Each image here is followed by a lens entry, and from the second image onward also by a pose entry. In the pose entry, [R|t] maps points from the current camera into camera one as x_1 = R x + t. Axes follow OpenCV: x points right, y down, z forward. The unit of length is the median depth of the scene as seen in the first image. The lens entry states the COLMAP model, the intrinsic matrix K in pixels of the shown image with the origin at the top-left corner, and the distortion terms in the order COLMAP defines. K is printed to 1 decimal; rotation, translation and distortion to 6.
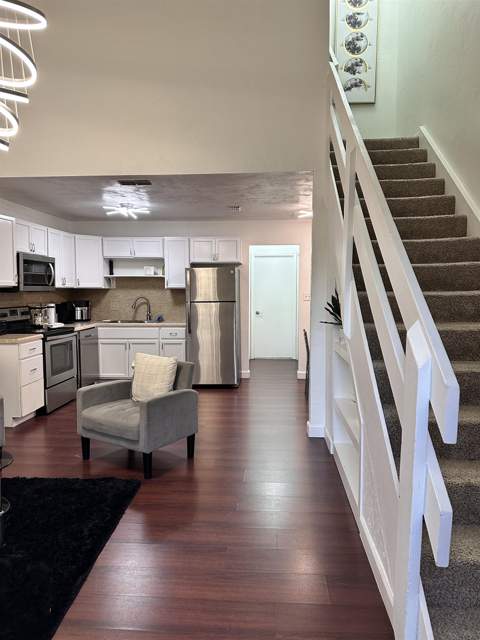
lens RADIAL K [[440.3, 0, 248.3], [0, 440.3, 316.9], [0, 0, 1]] dist [0.063292, -0.104399]
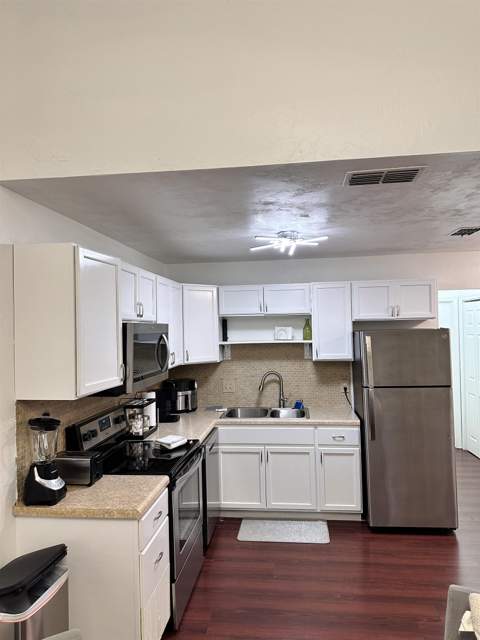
lens RADIAL K [[440.3, 0, 248.3], [0, 440.3, 316.9], [0, 0, 1]] dist [0.063292, -0.104399]
pose [[0.998248, -0.023607, -0.054248, -0.279732], [0.018869, 0.996094, -0.086257, -0.084649], [0.056072, 0.085082, 0.994795, 0.389883]]
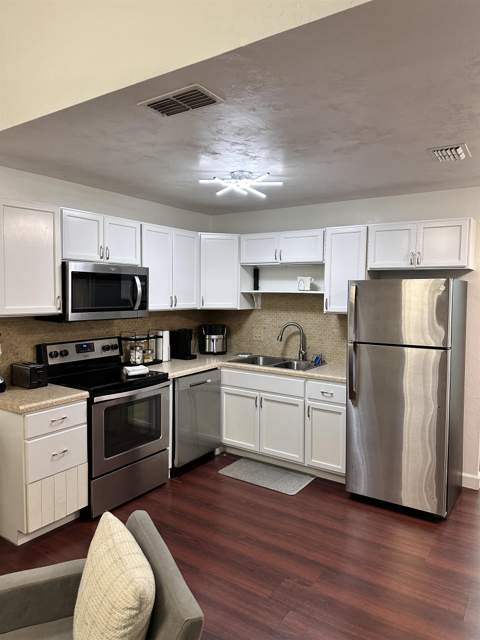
lens RADIAL K [[440.3, 0, 248.3], [0, 440.3, 316.9], [0, 0, 1]] dist [0.063292, -0.104399]
pose [[0.862303, 0.039450, -0.504854, 0.032267], [-0.042689, 0.999075, 0.005156, -0.065277], [0.504590, 0.017106, 0.863189, 0.480632]]
